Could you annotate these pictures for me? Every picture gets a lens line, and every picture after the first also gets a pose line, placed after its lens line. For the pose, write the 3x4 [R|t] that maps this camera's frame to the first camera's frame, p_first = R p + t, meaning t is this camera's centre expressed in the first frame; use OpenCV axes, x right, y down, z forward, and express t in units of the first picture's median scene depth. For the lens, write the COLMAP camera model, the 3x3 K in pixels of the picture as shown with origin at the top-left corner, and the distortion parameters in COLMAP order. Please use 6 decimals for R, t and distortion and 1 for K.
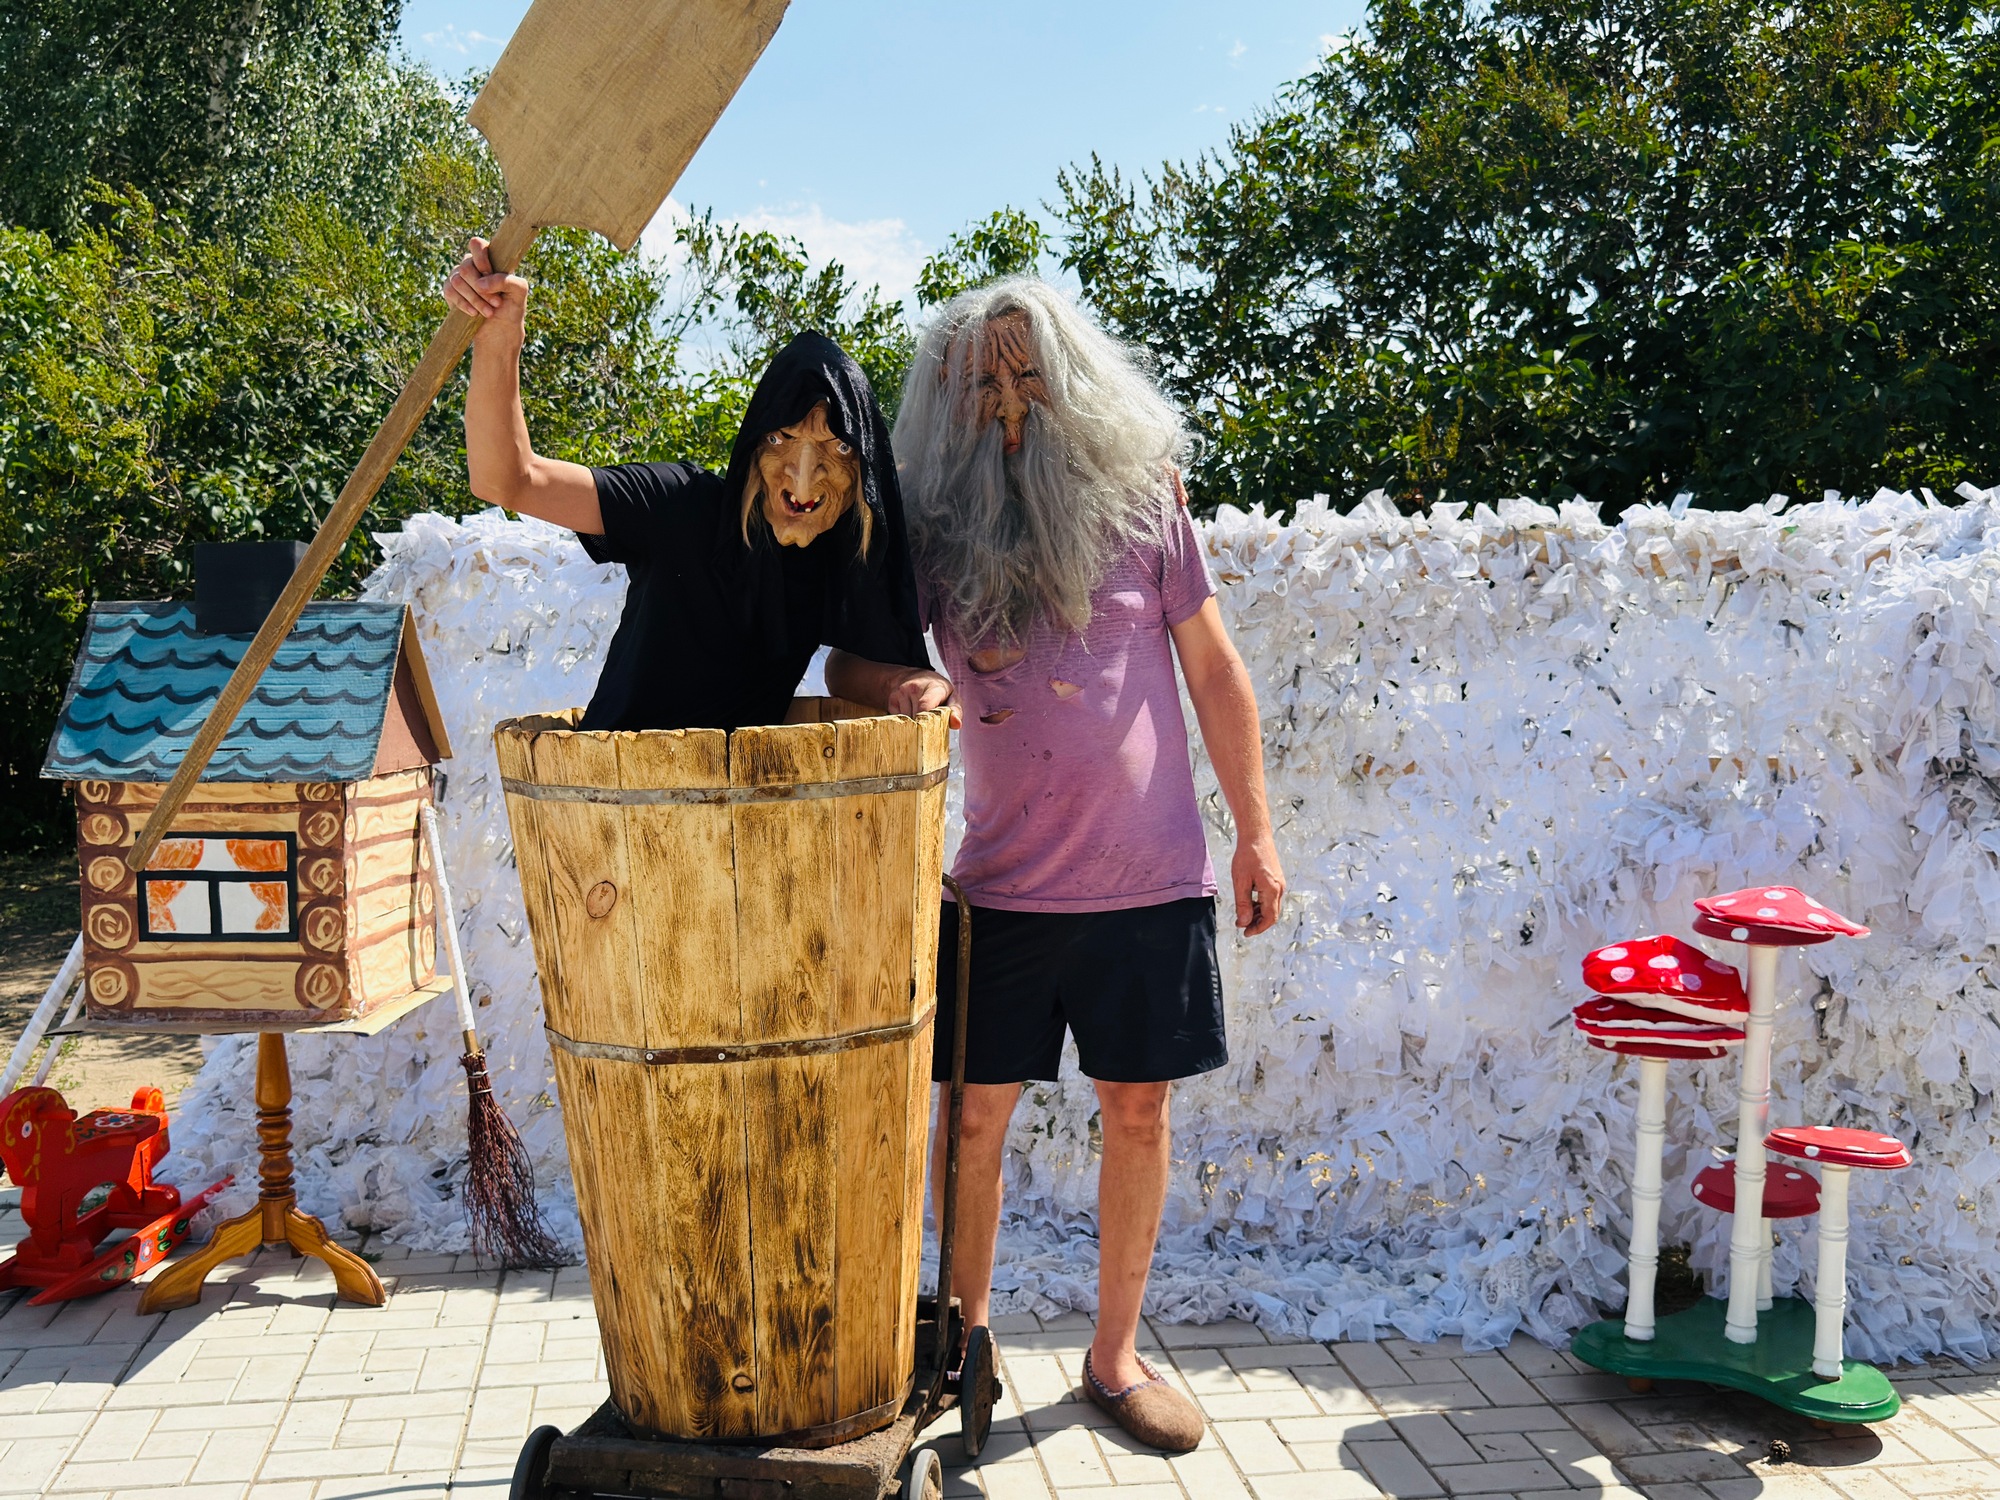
lens RADIAL K [[2062.5, 0, 1004.4], [0, 2062.5, 747.2], [0, 0, 1]] dist [0.008028, 0.000000]
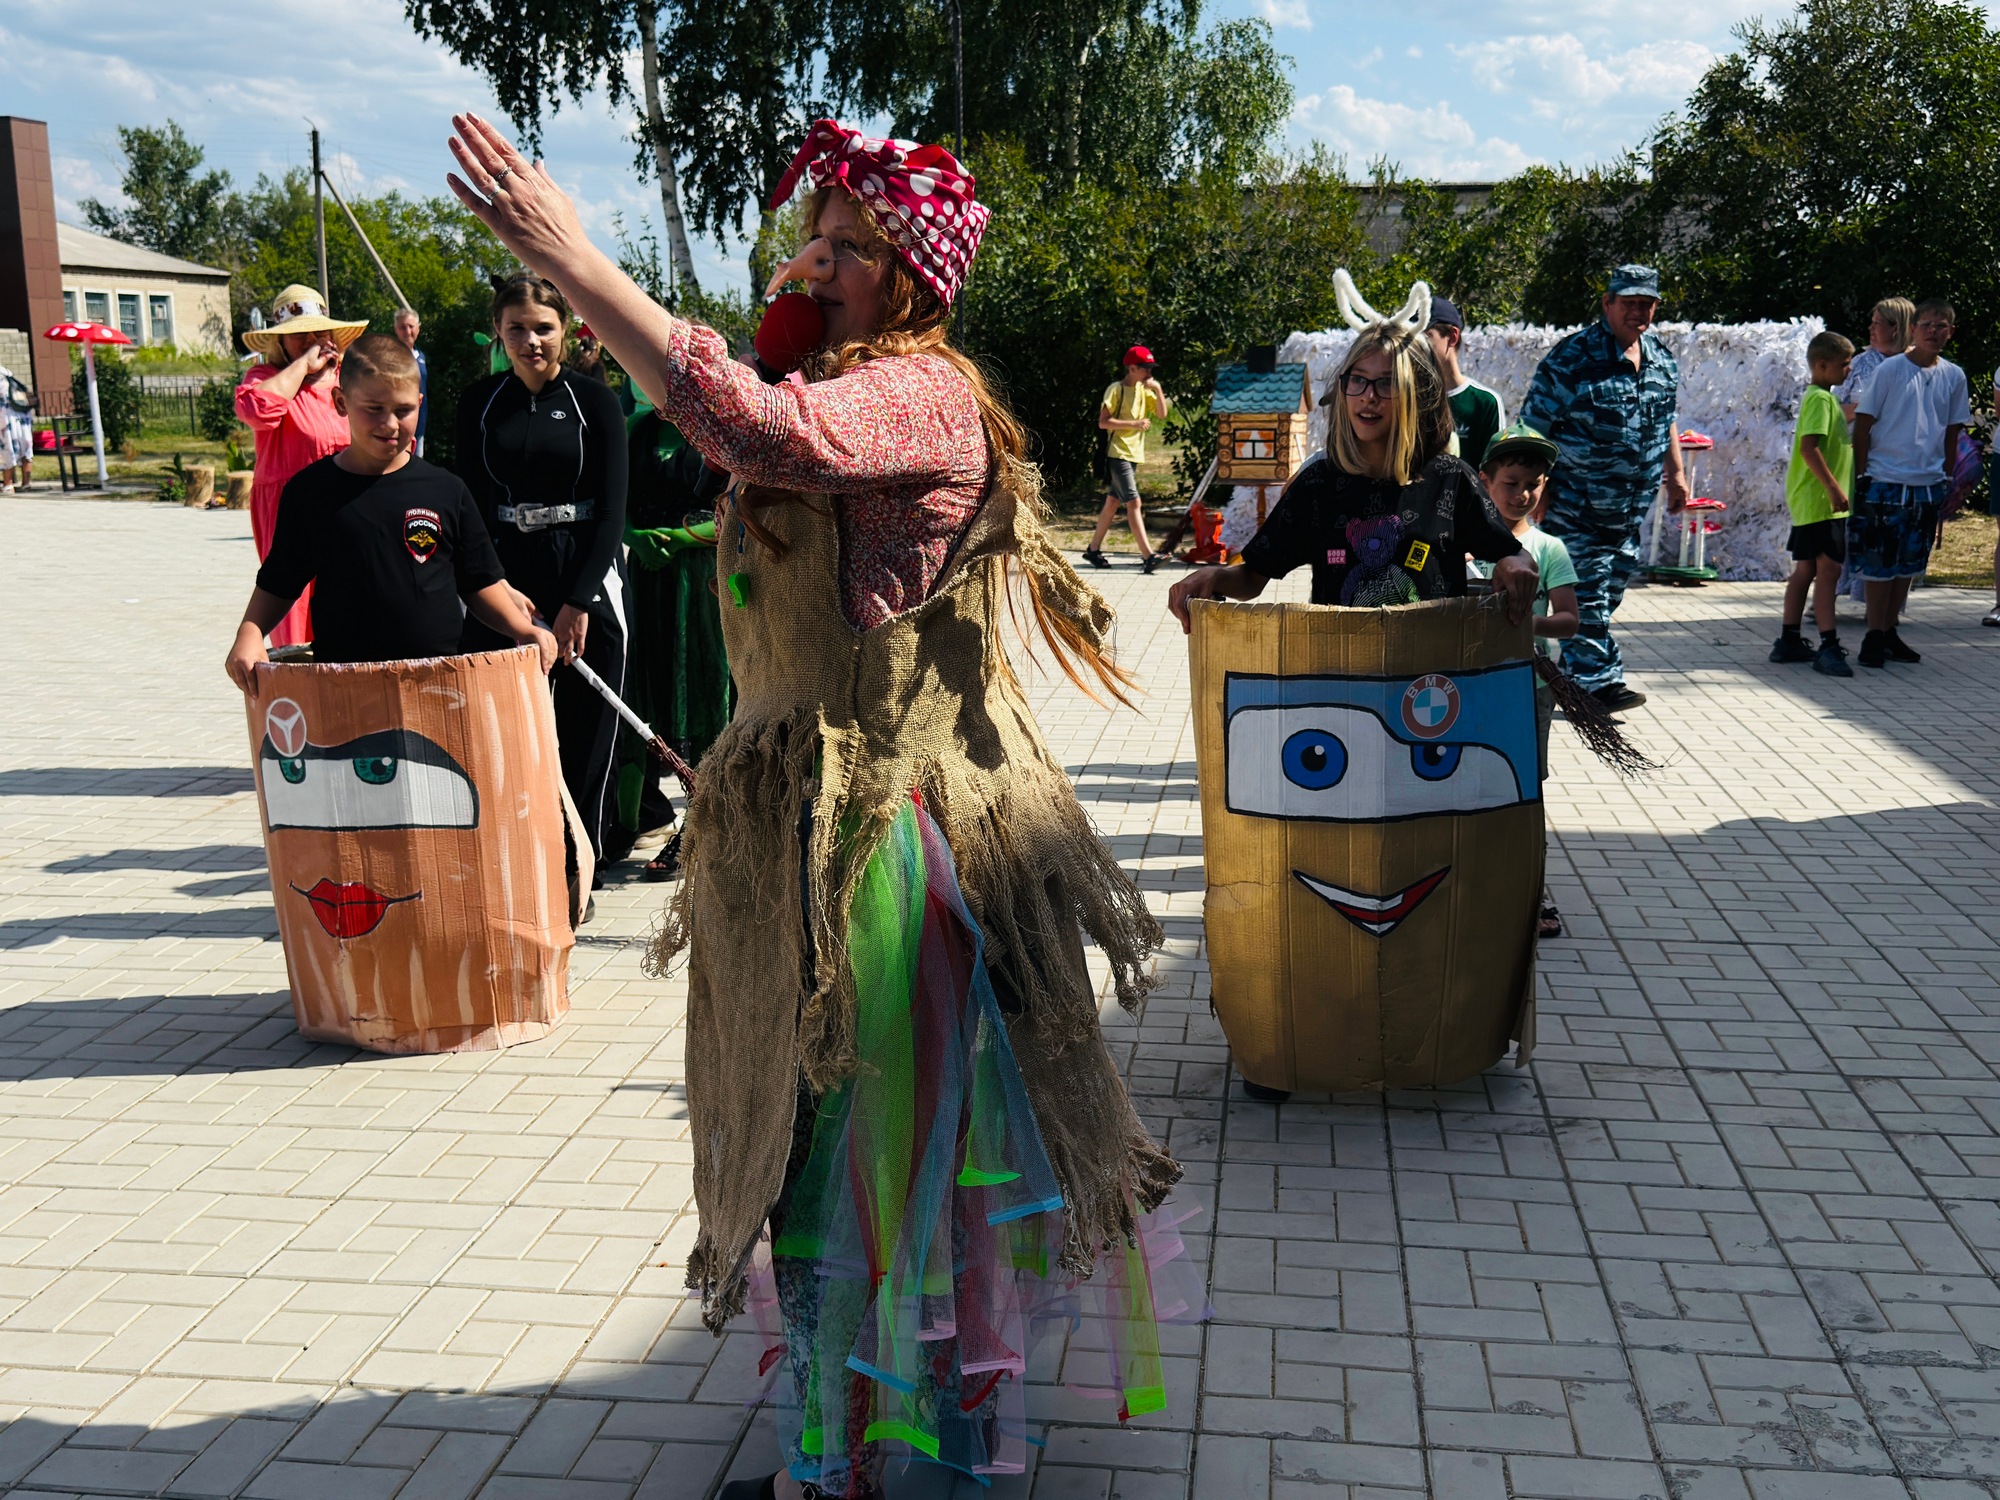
lens RADIAL K [[2062.5, 0, 1004.1], [0, 2062.5, 751.5], [0, 0, 1]] dist [0.008028, 0.000000]
pose [[0.953448, 0.039464, -0.298966, 0.298485], [-0.004206, 0.993044, 0.117669, 0.178373], [0.301530, -0.110934, 0.946981, -2.593591]]
